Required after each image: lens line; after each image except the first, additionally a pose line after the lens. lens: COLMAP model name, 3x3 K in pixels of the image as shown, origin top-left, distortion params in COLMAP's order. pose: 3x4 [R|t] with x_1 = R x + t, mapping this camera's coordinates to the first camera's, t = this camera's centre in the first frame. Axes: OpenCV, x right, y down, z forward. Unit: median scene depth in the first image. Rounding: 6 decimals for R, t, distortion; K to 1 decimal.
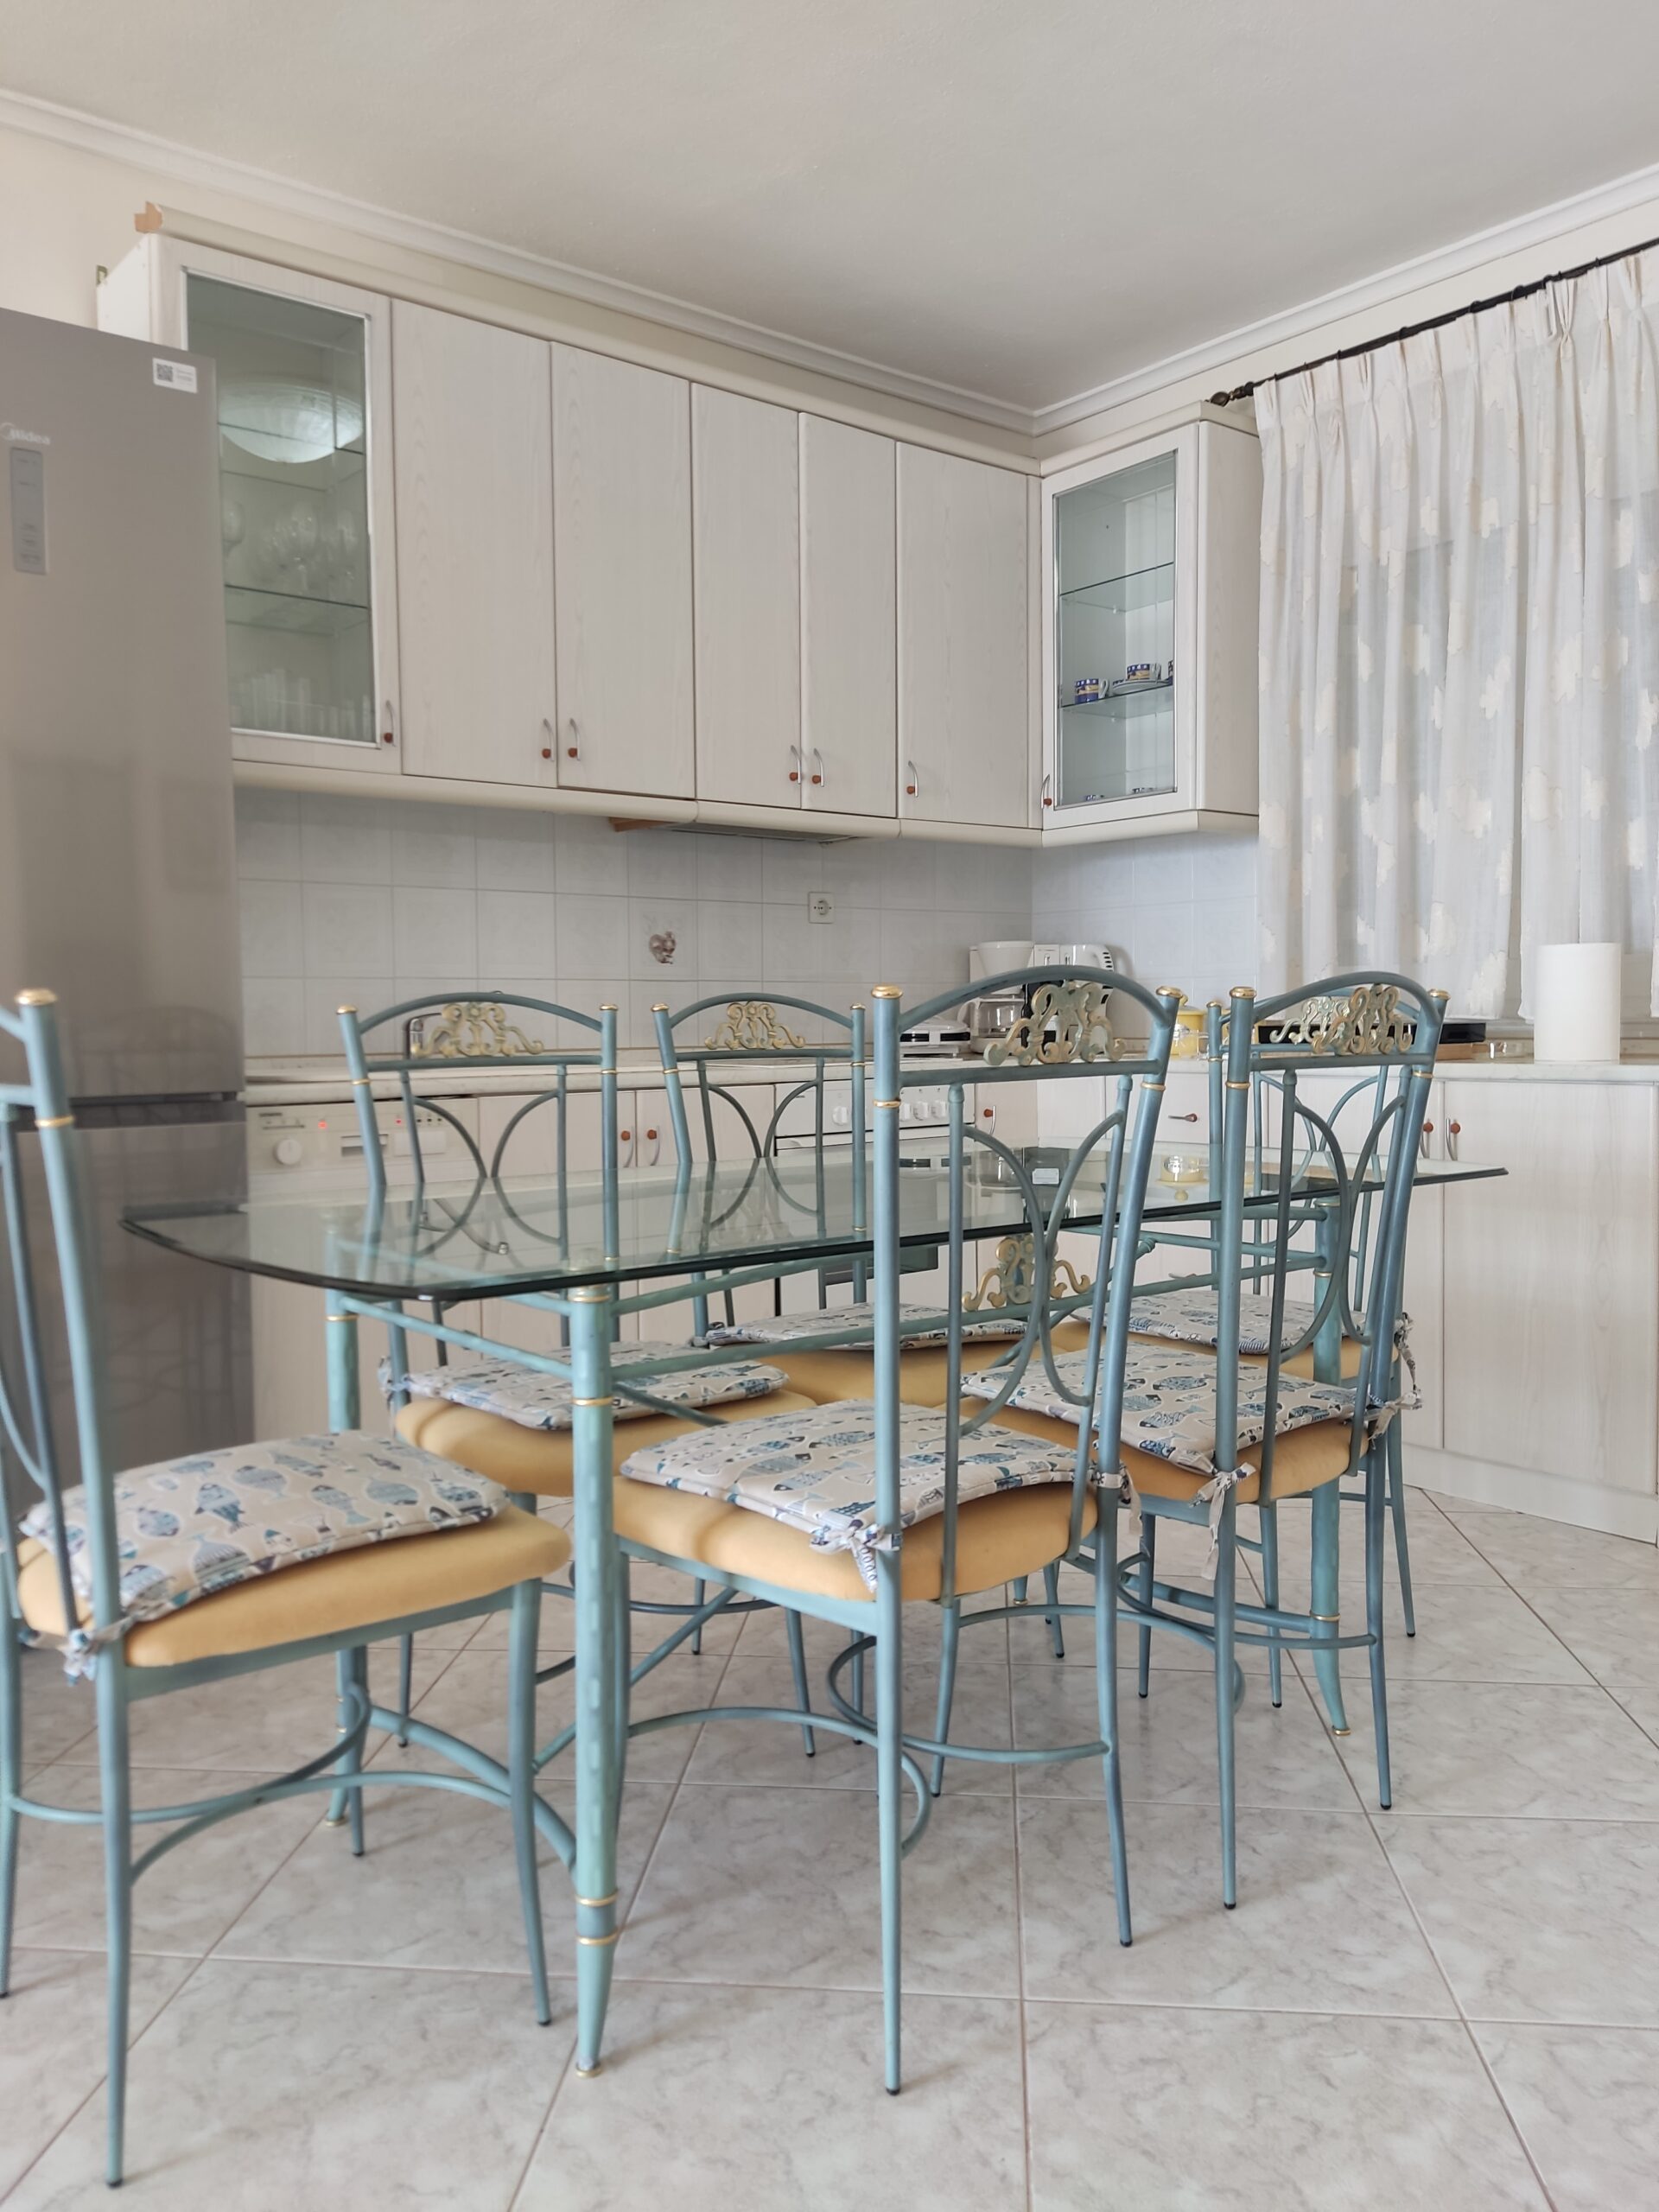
lens RADIAL K [[1646.1, 0, 823.1], [0, 1646.1, 1105.3], [0, 0, 1]] dist [0.106738, -0.159232]
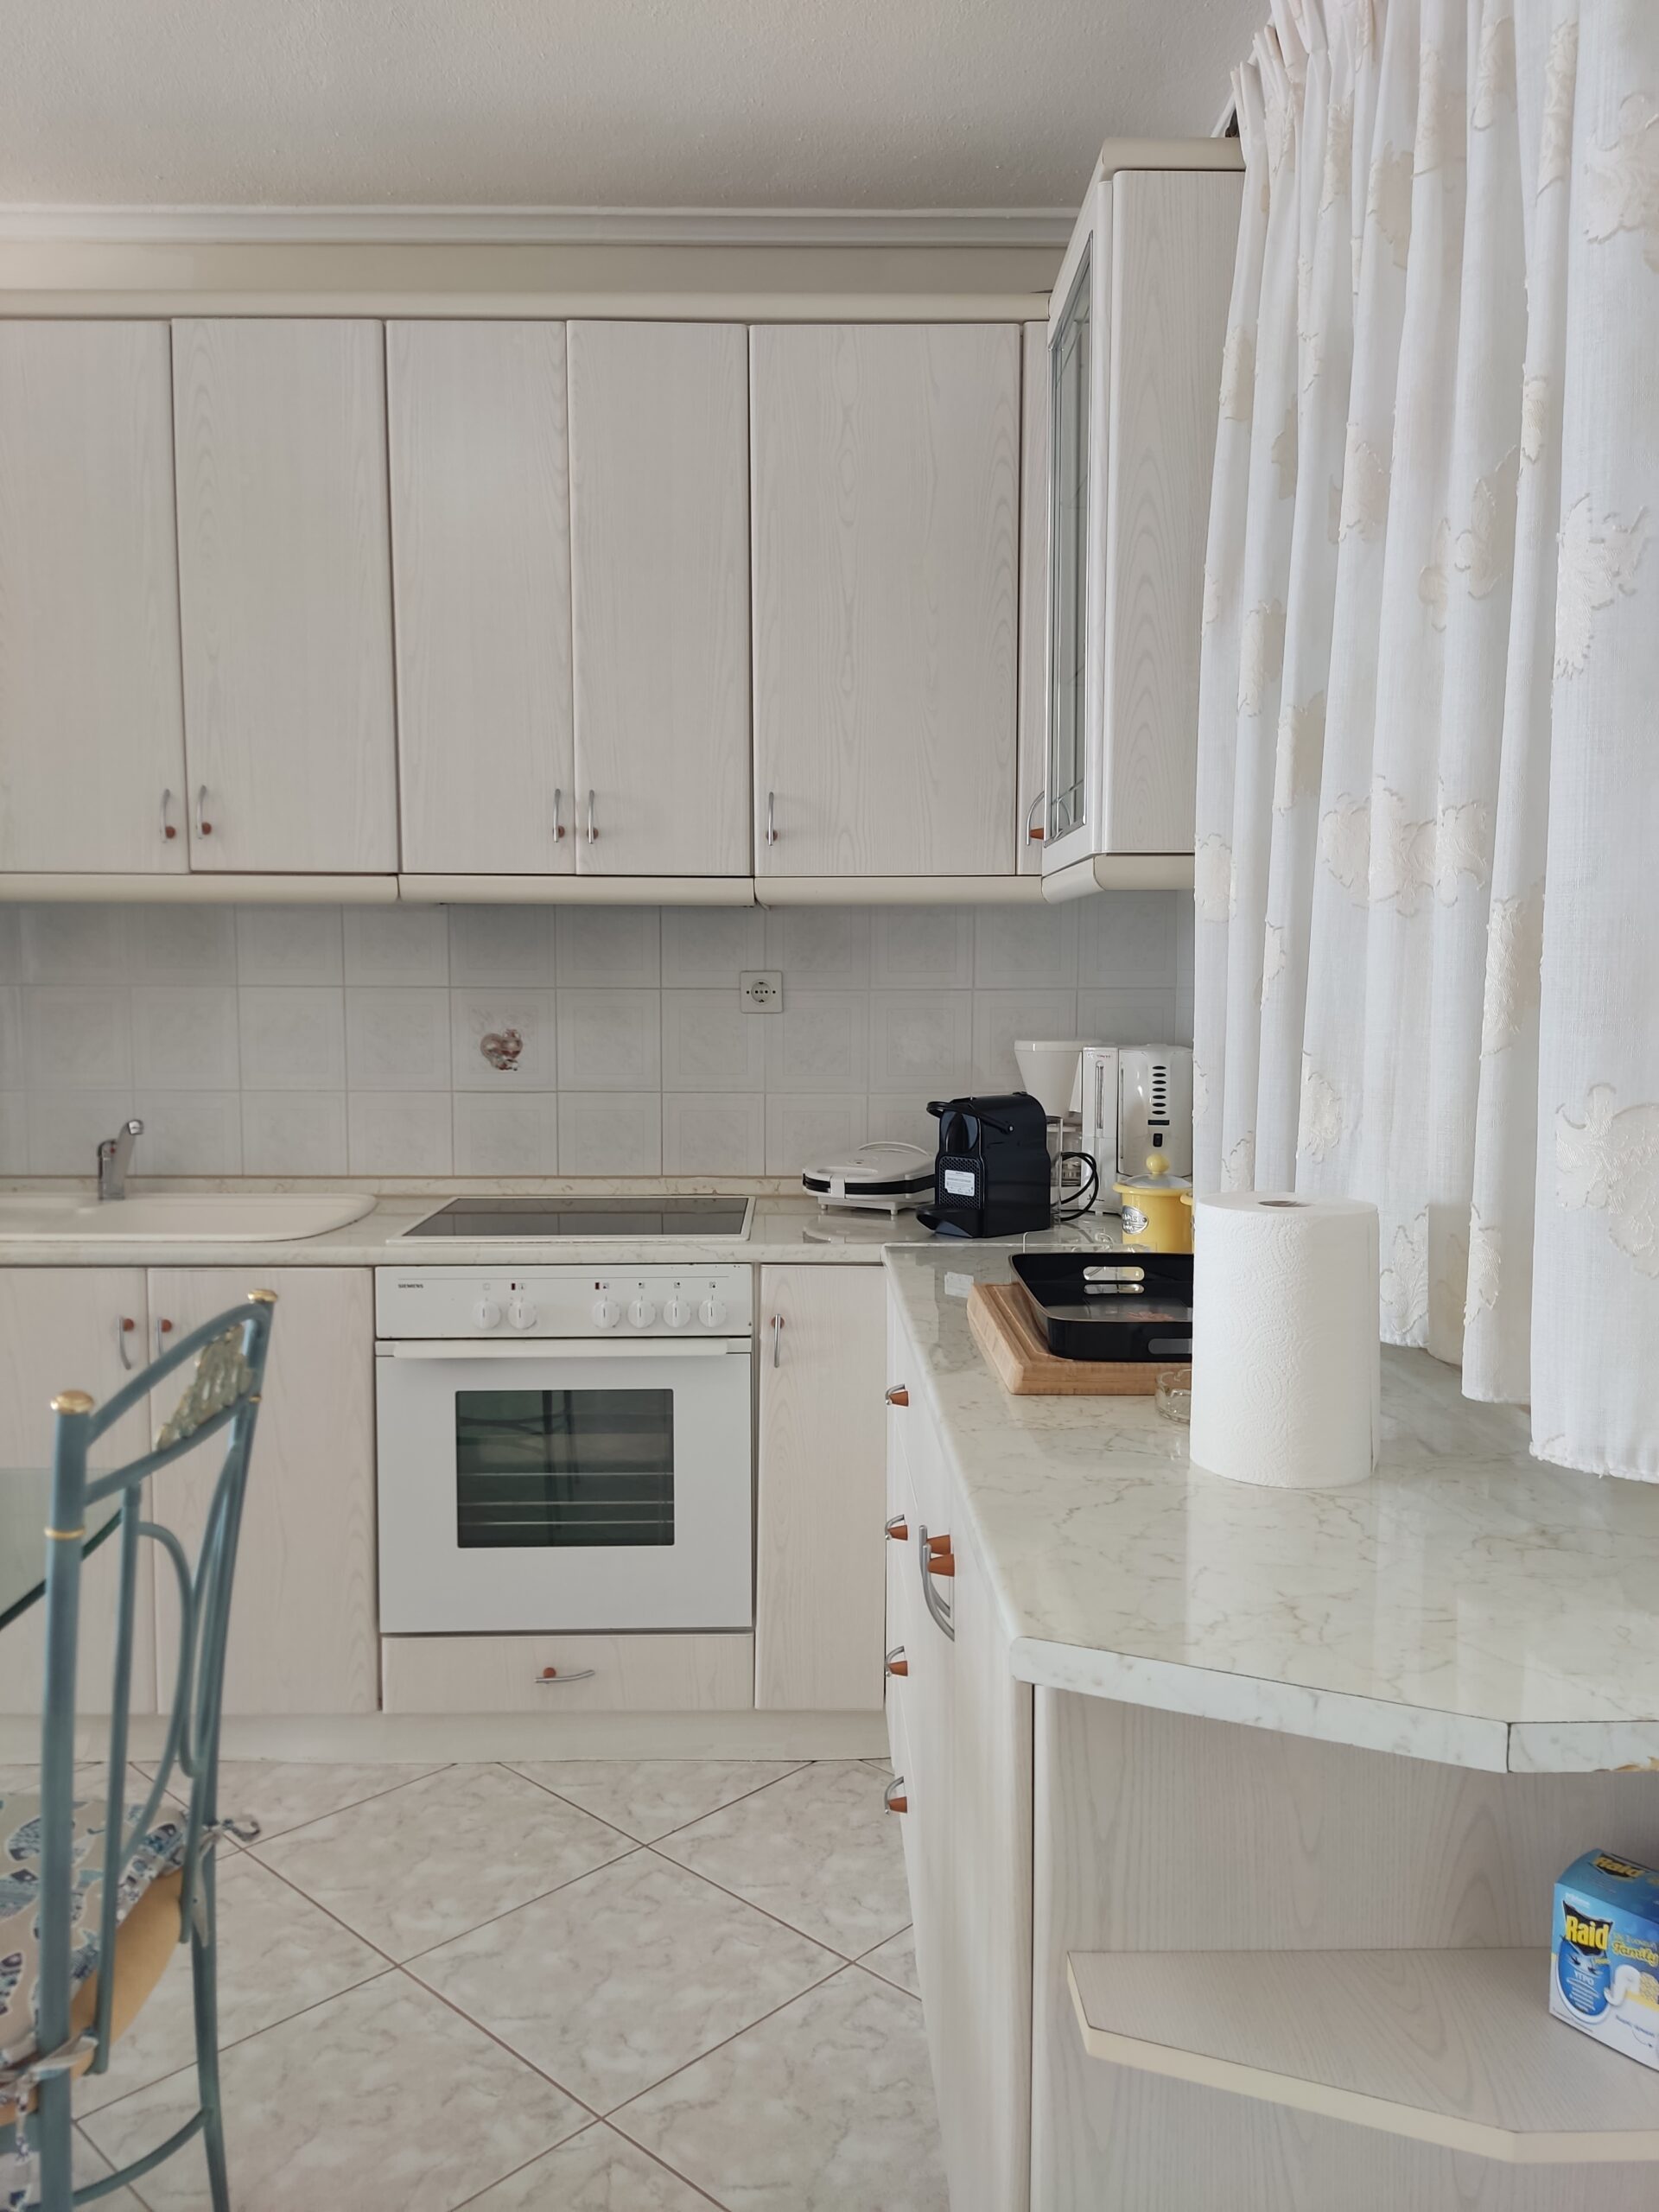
lens RADIAL K [[1646.1, 0, 823.1], [0, 1646.1, 1105.3], [0, 0, 1]] dist [0.106738, -0.159232]
pose [[0.783970, 0.062383, -0.617656, 0.527001], [-0.043789, 0.998017, 0.045219, -0.115347], [0.619252, -0.008404, 0.785147, 0.492935]]
